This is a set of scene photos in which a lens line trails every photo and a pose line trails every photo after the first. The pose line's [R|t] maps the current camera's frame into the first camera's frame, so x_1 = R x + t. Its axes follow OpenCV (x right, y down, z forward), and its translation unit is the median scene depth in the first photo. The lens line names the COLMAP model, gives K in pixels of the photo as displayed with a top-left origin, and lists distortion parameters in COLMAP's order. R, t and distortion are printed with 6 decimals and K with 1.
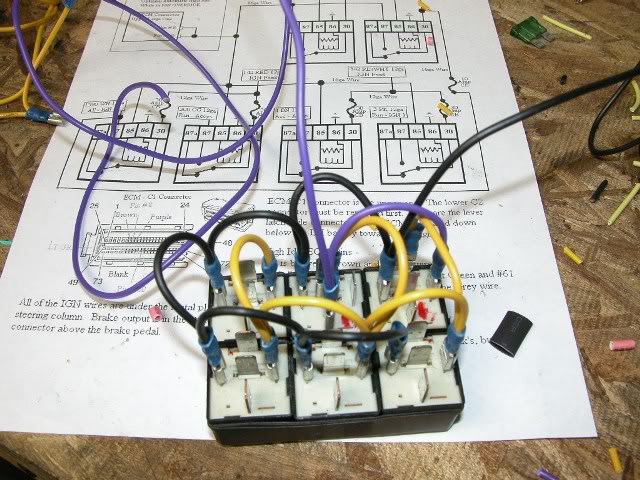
lens RADIAL K [[662.0, 0, 316.5], [0, 662.0, 248.7], [0, 0, 1]] dist [-0.216138, 0.209433]
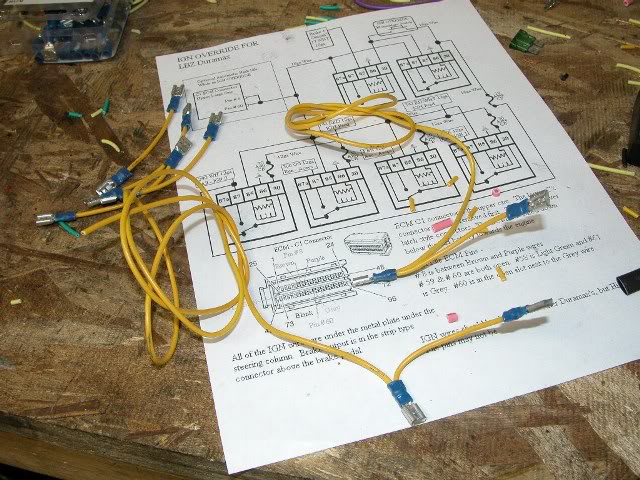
lens RADIAL K [[662.0, 0, 316.5], [0, 662.0, 248.7], [0, 0, 1]] dist [-0.216138, 0.209433]
pose [[0.963418, -0.234892, 0.129039, -0.336668], [0.237408, 0.971401, -0.004253, -0.053412], [-0.124350, 0.034732, 0.991630, -0.164722]]
